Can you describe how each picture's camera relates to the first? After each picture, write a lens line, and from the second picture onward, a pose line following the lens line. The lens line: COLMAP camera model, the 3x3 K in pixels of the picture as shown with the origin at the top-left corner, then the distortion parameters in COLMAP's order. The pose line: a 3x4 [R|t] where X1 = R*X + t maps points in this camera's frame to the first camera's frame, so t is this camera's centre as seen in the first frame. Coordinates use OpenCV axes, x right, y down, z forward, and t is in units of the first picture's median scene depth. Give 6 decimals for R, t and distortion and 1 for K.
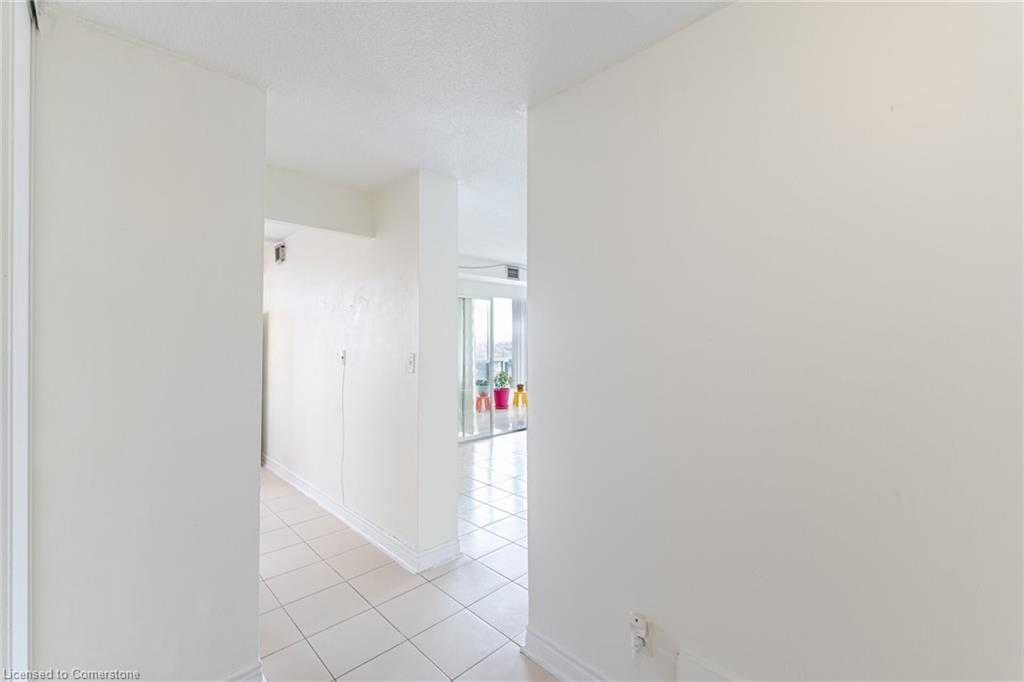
lens RADIAL K [[421.9, 0, 514.3], [0, 421.9, 336.0], [0, 0, 1]] dist [-0.001010, -0.000347]
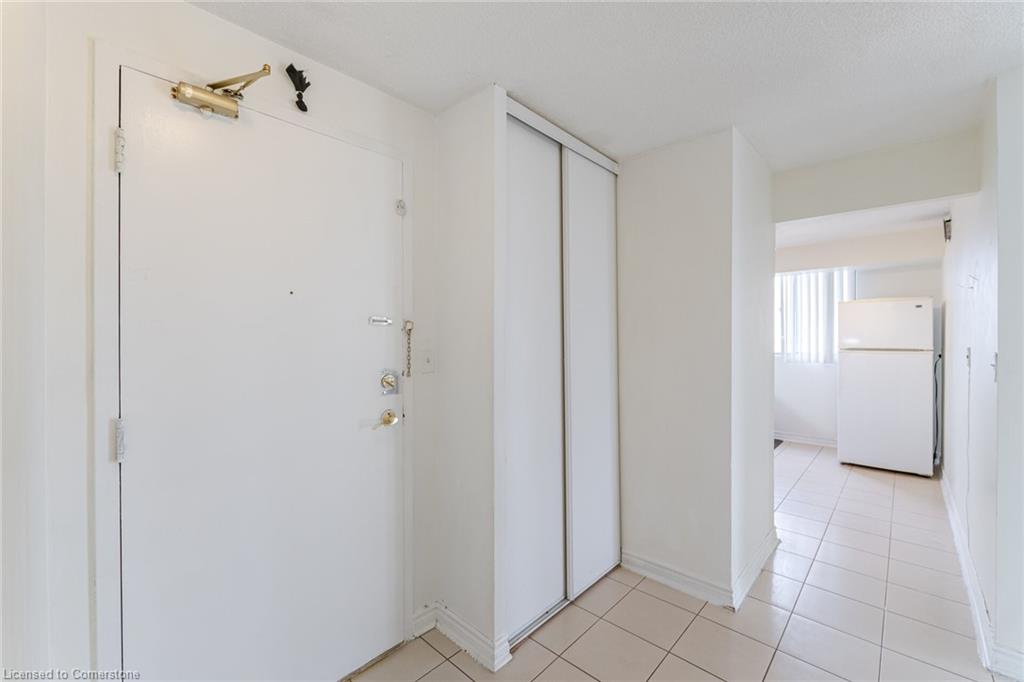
lens RADIAL K [[421.9, 0, 514.5], [0, 421.9, 341.2], [0, 0, 1]] dist [-0.001010, -0.000347]
pose [[0.033349, 0.008190, -0.999410, 0.328833], [0.019935, 0.999762, 0.008858, 0.000234], [0.999245, -0.020219, 0.033178, 0.158224]]
